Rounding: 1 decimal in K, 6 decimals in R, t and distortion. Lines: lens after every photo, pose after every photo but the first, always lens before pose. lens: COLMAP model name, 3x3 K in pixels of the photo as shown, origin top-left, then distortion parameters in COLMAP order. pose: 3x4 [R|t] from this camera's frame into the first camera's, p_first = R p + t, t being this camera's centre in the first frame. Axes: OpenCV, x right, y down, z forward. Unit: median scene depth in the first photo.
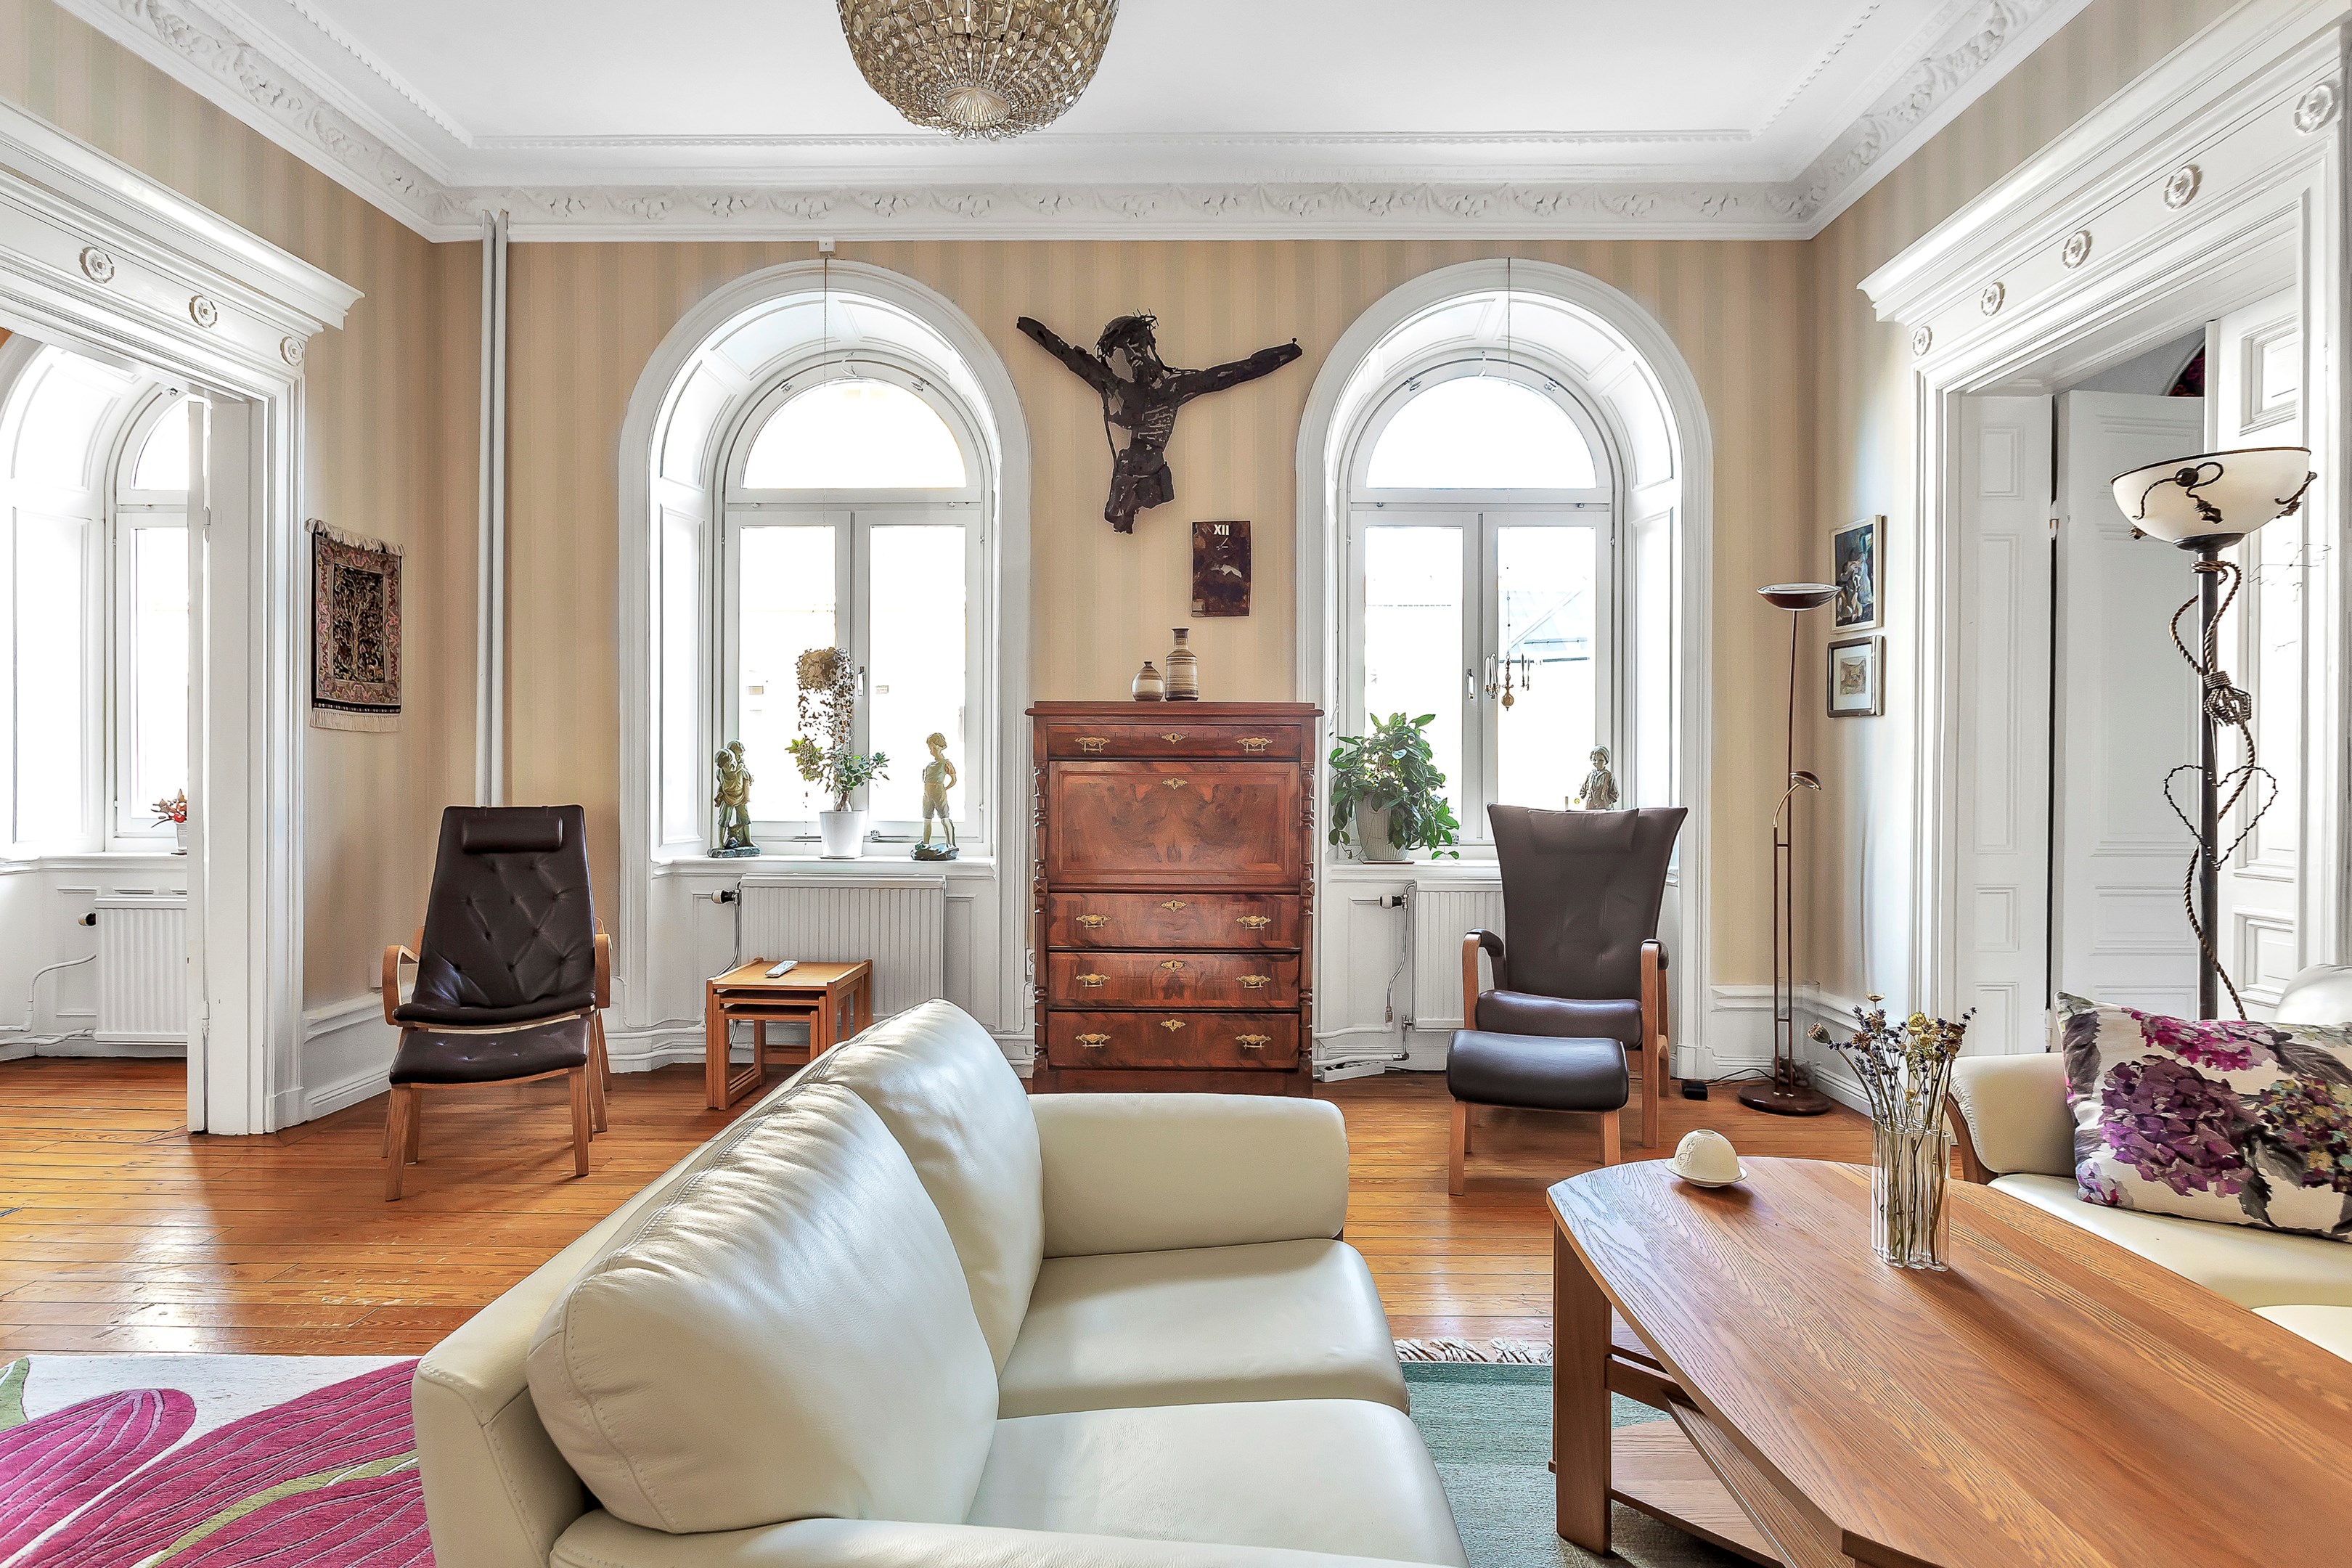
lens RADIAL K [[1203.4, 0, 1167.1], [0, 1203.4, 775.4], [0, 0, 1]] dist [-0.015635, 0.005191]
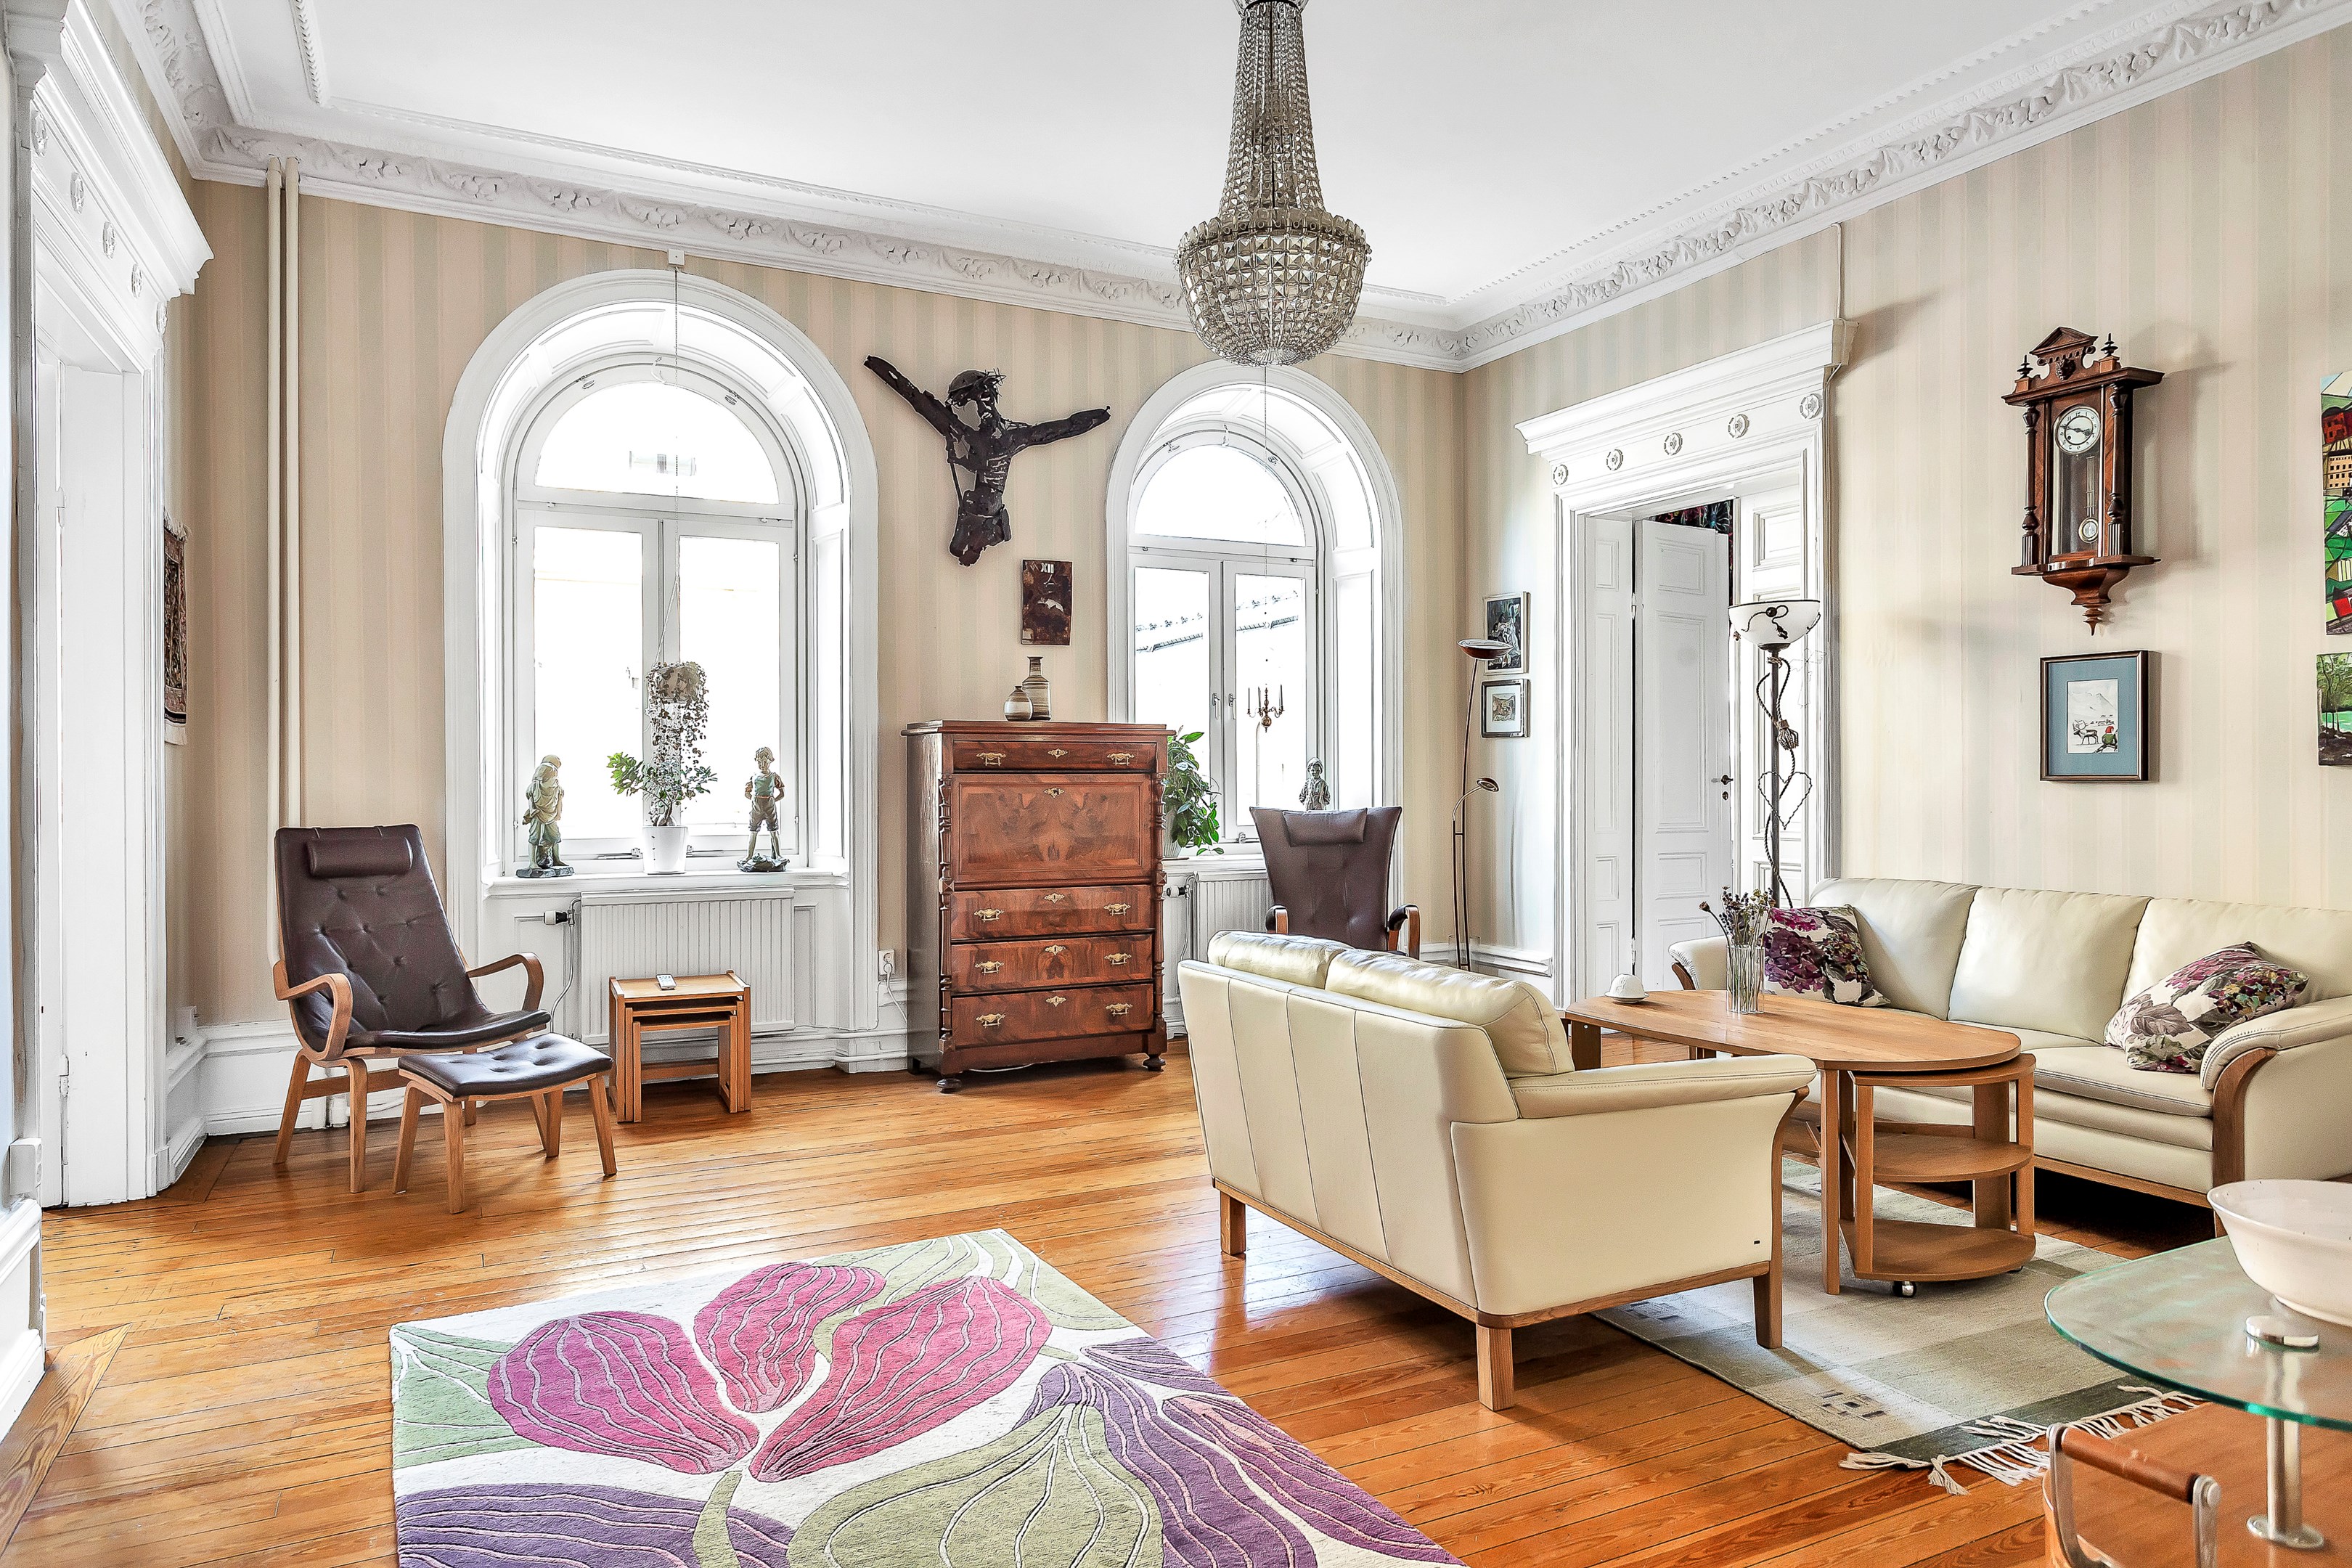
lens RADIAL K [[1452.8, 0, 1182.3], [0, 1452.8, 783.5], [0, 0, 1]] dist [-0.002226, -0.000499]
pose [[0.883566, -0.008741, 0.468224, -0.487666], [0.010999, 0.999937, -0.002088, 0.002257], [-0.468177, 0.006995, 0.883607, -0.264727]]
